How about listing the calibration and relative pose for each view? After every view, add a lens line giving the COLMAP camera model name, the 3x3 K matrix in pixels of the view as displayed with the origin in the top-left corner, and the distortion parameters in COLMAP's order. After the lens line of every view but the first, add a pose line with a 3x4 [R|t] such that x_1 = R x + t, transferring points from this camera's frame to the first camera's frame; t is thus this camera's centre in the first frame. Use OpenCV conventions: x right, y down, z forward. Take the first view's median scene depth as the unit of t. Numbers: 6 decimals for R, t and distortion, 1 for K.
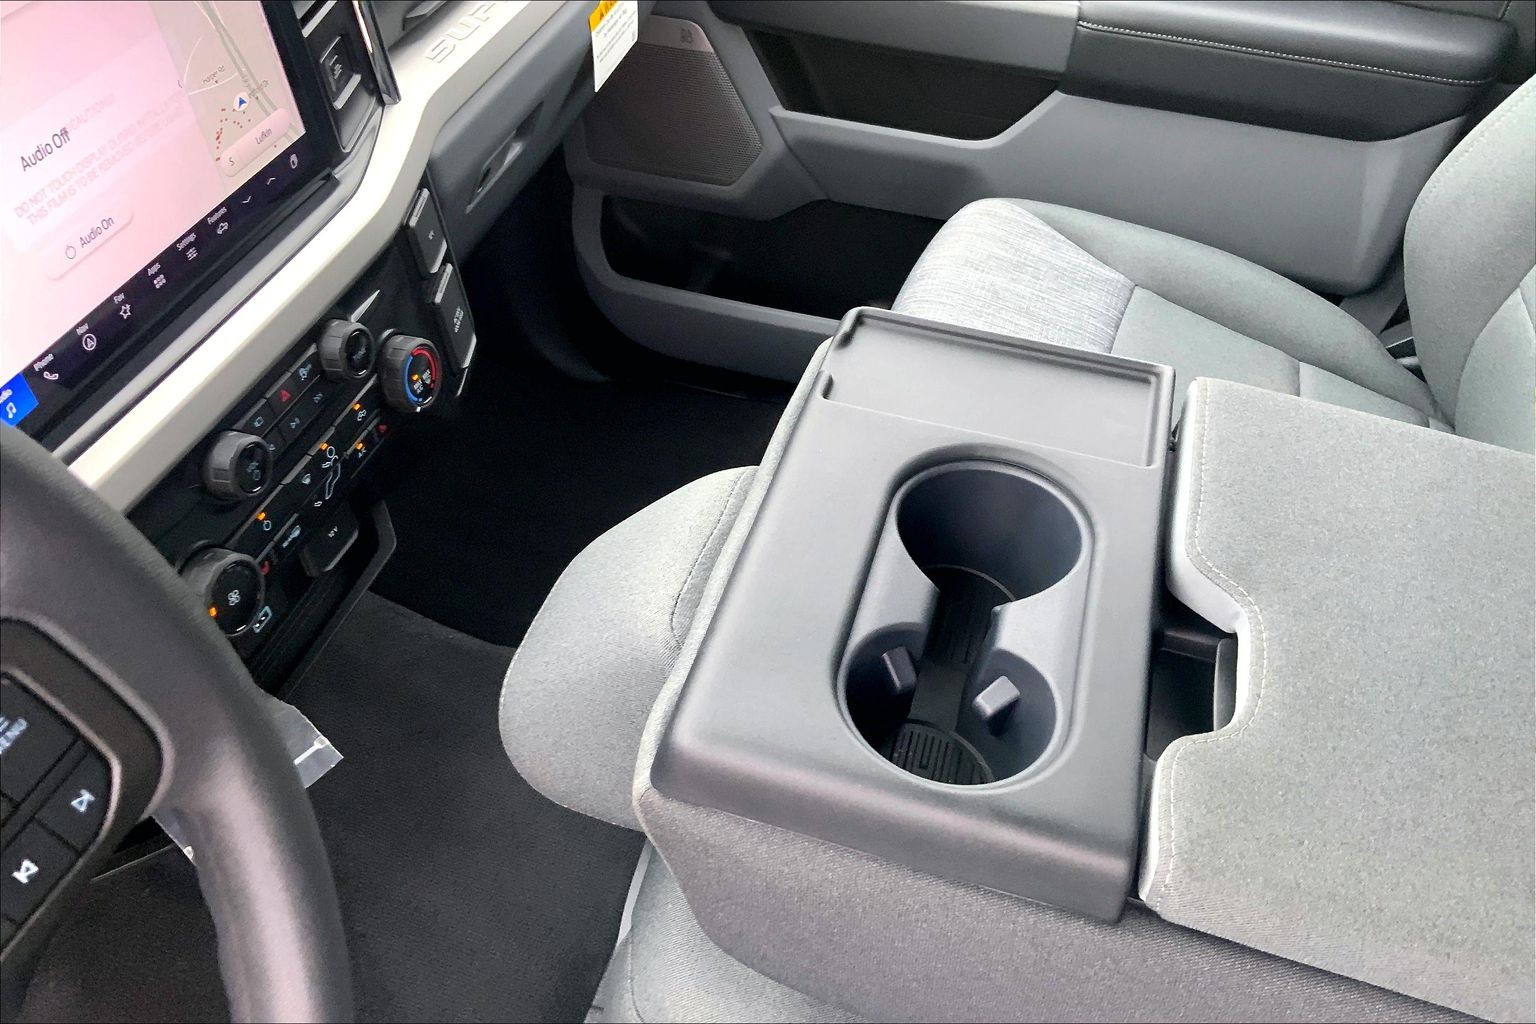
lens RADIAL K [[1269.7, 0, 768.0], [0, 1269.7, 512.0], [0, 0, 1]] dist [0.056178, -0.104041]
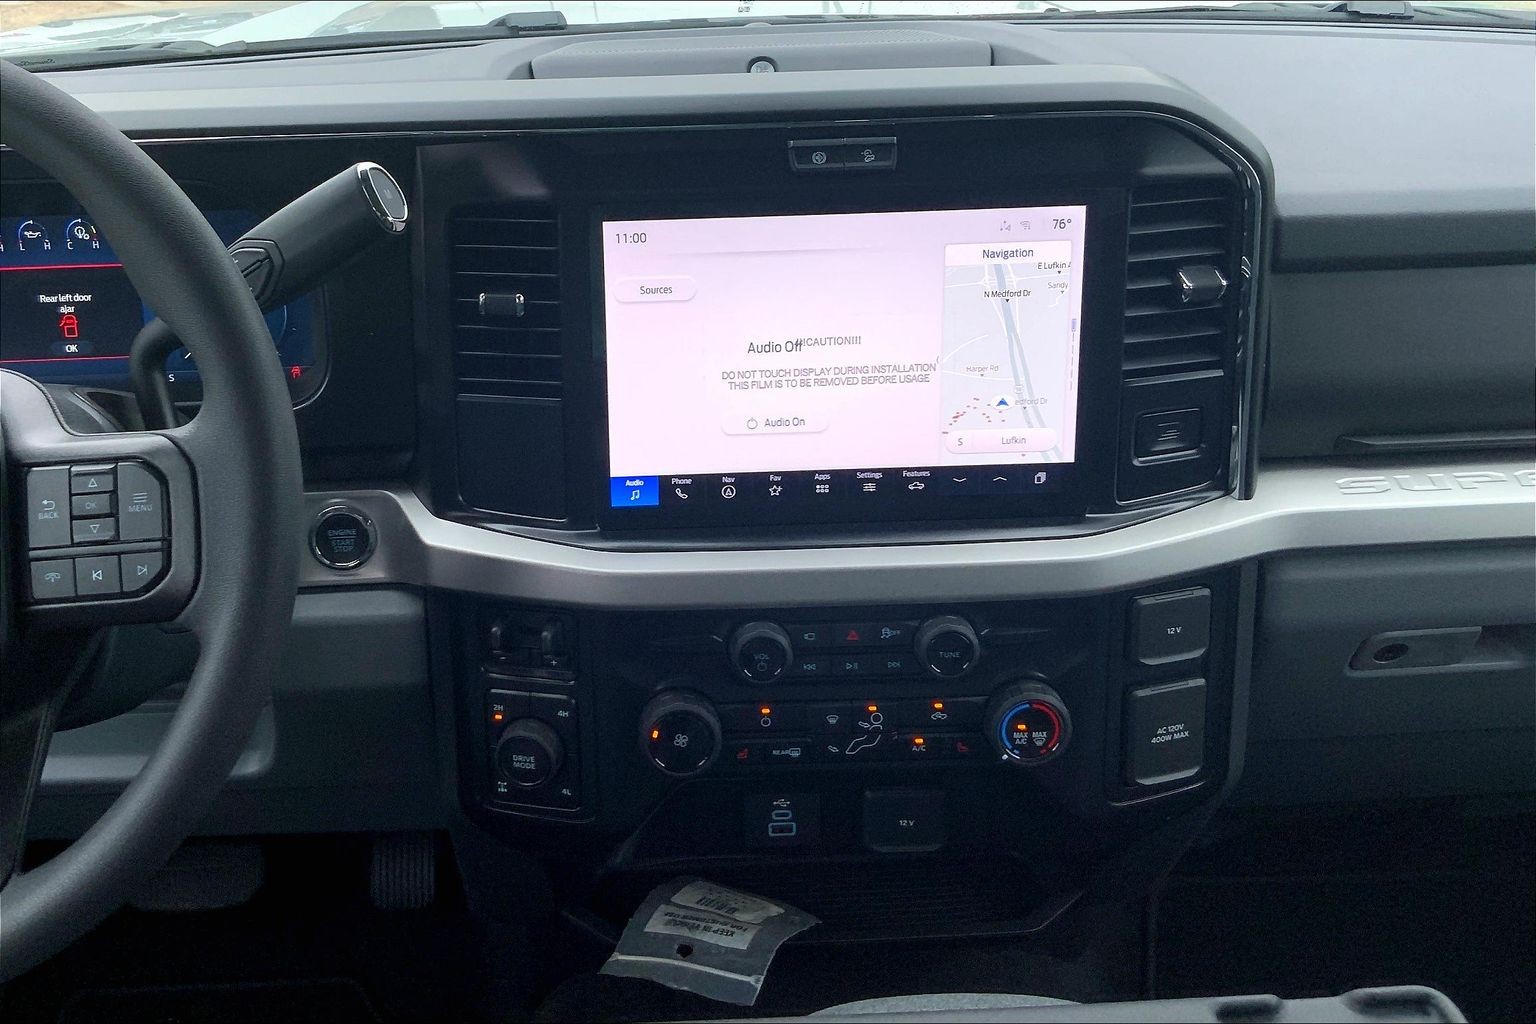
lens RADIAL K [[1533.7, 0, 625.4], [0, 1533.7, 363.3], [0, 0, 1]] dist [0.111430, -0.231656]
pose [[0.315309, 0.313728, -0.895631, 0.663618], [-0.632345, 0.773185, 0.048218, -0.220760], [0.707616, 0.551144, 0.442177, 0.203282]]
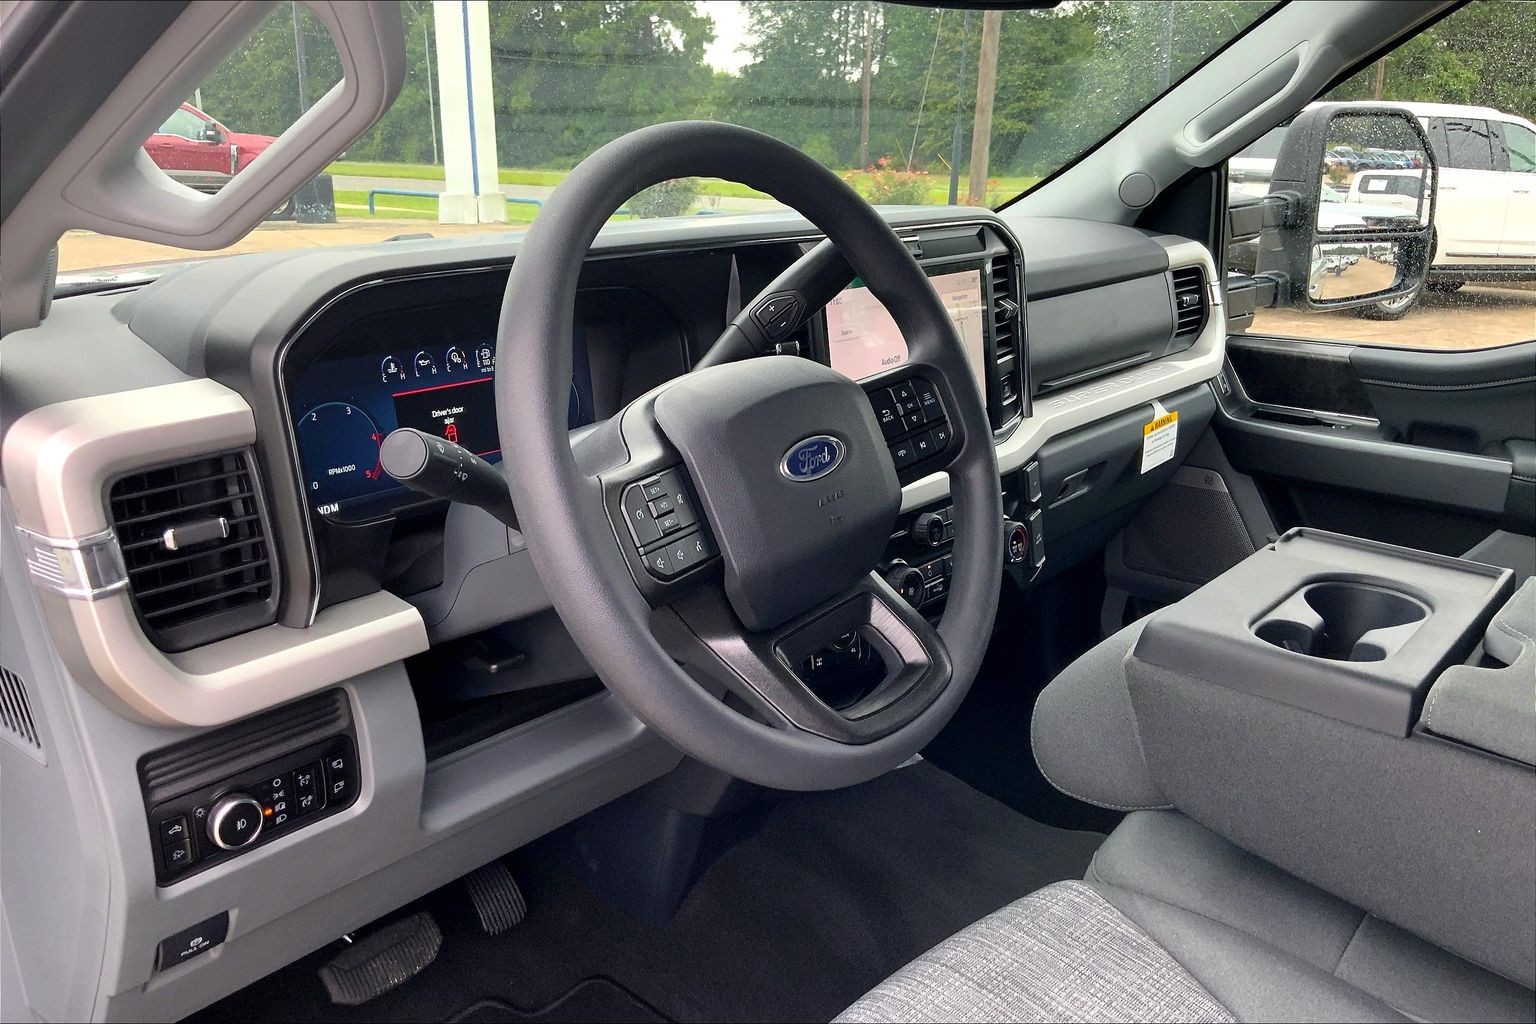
lens RADIAL K [[1252.2, 0, 768.0], [0, 1252.2, 512.0], [0, 0, 1]] dist [0.143600, -0.323419]
pose [[0.912914, 0.089022, -0.398326, 0.115452], [-0.262870, 0.874807, -0.406955, 0.782387], [0.312230, 0.476223, 0.822024, -0.645796]]
